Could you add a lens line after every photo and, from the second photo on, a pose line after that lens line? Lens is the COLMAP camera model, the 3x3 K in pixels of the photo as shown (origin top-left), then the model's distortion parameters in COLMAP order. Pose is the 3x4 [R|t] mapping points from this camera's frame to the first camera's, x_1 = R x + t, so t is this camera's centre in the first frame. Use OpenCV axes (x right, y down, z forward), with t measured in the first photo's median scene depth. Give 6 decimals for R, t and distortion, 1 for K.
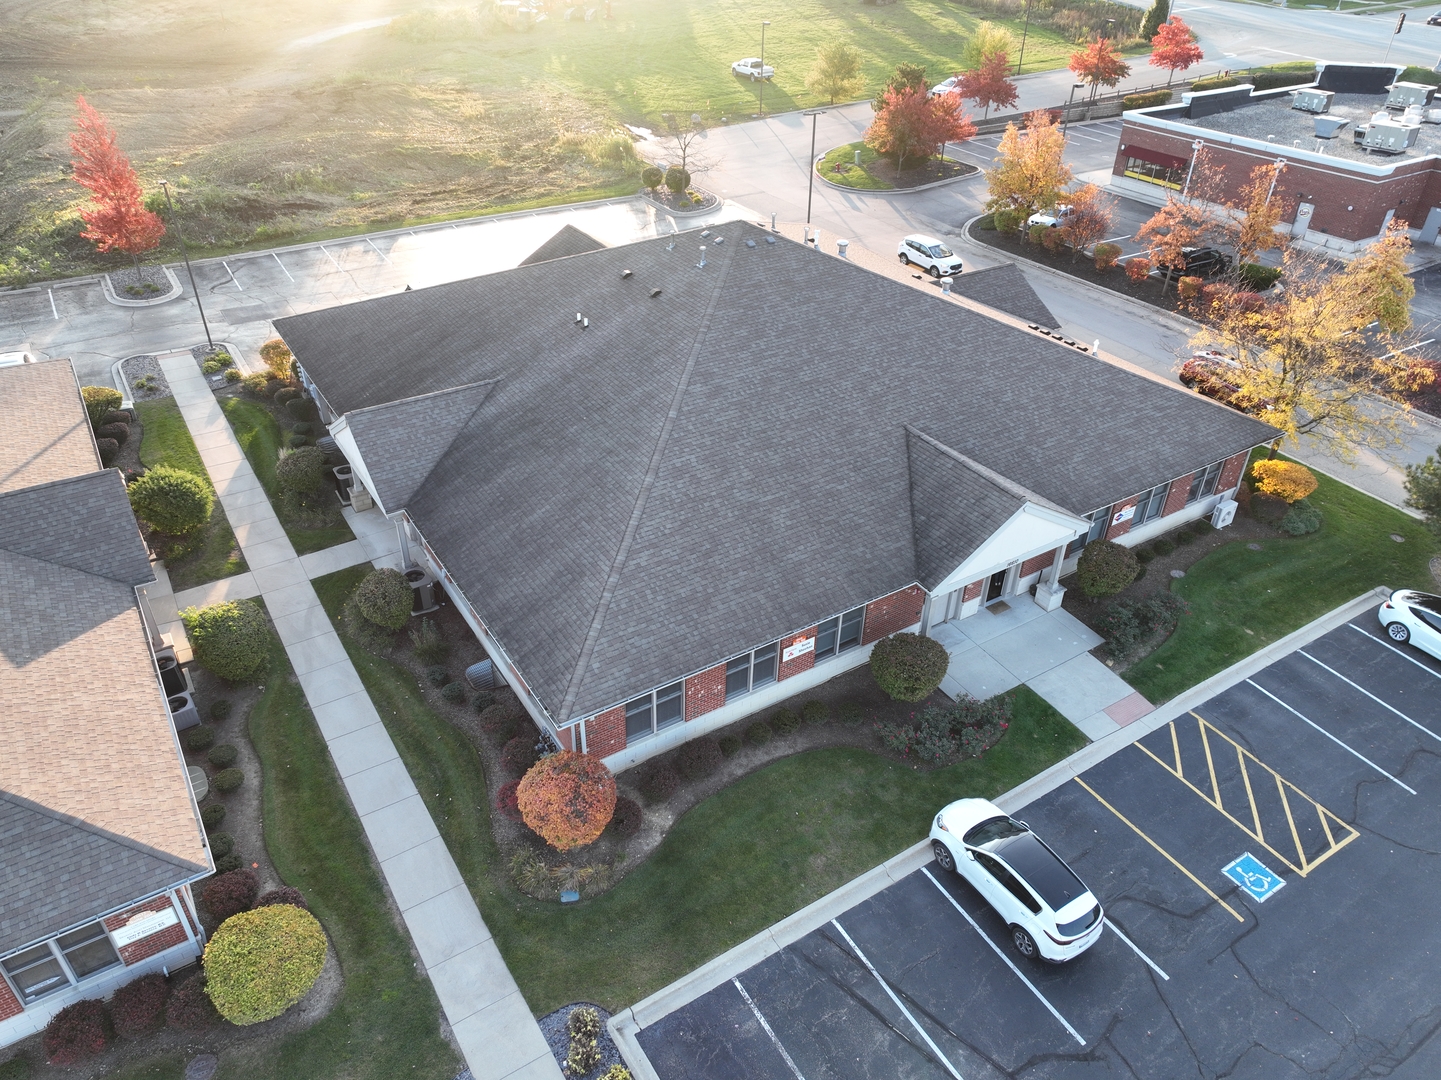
lens RADIAL K [[1018.3, 0, 720.5], [0, 1018.3, 540.0], [0, 0, 1]] dist [0.007130, 0.001038]
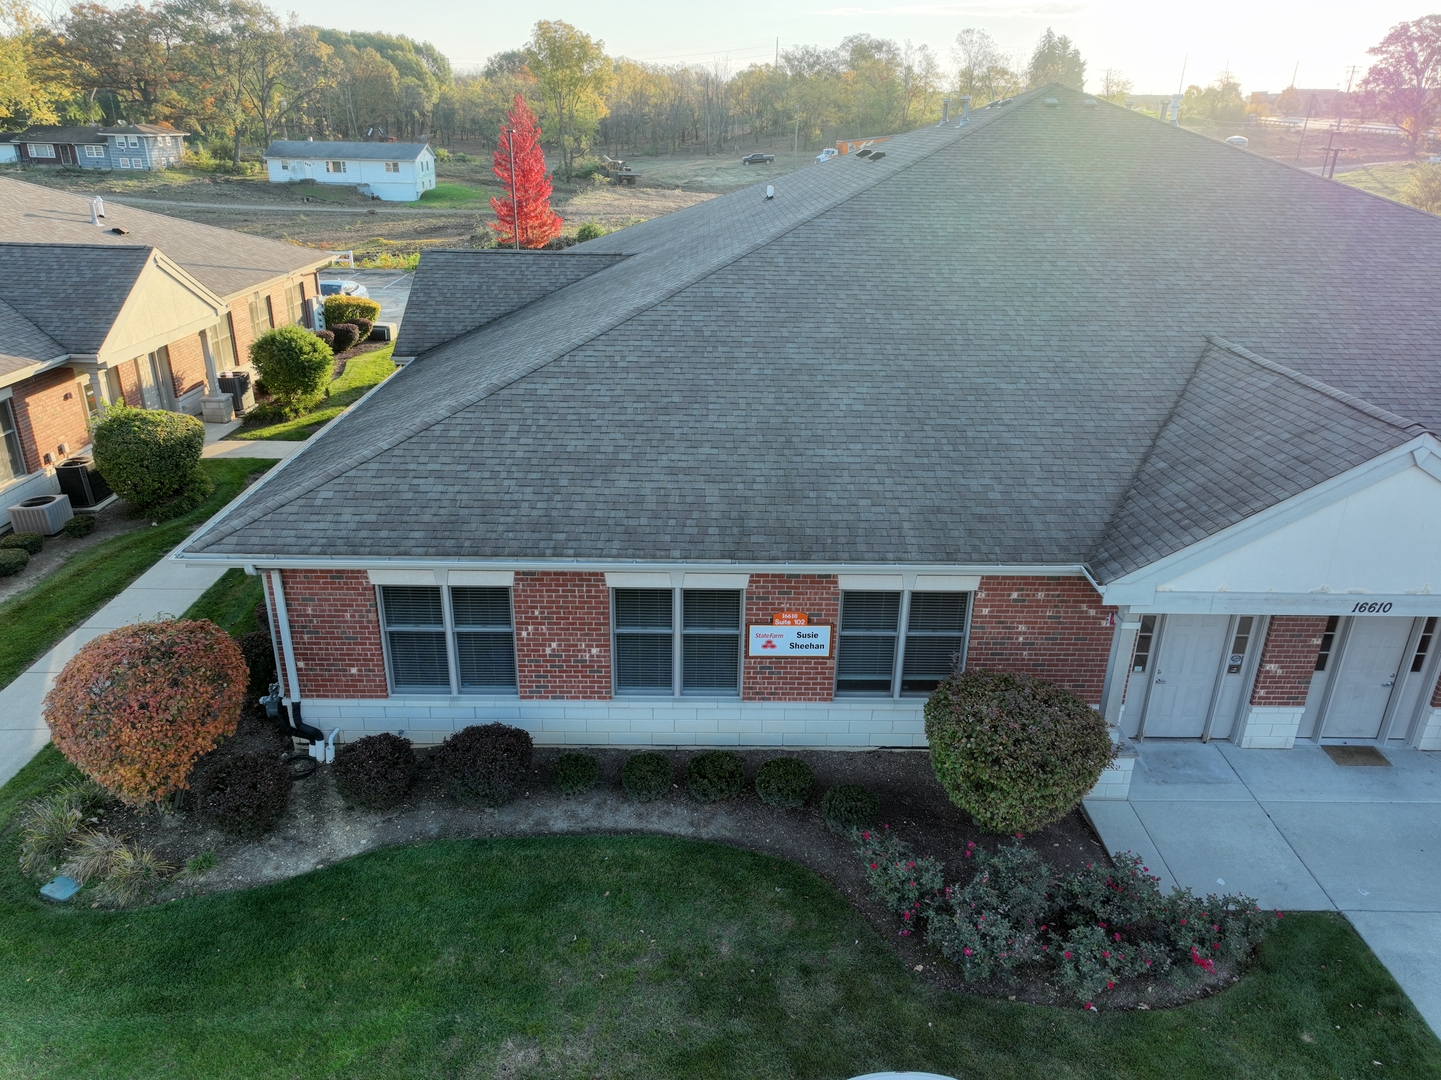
lens RADIAL K [[1018.3, 0, 720.5], [0, 1018.3, 540.0], [0, 0, 1]] dist [0.007130, 0.001038]
pose [[0.850944, 0.197902, -0.486549, 0.268986], [-0.294888, 0.946545, -0.130738, 0.132514], [0.434667, 0.254728, 0.863816, 0.549416]]
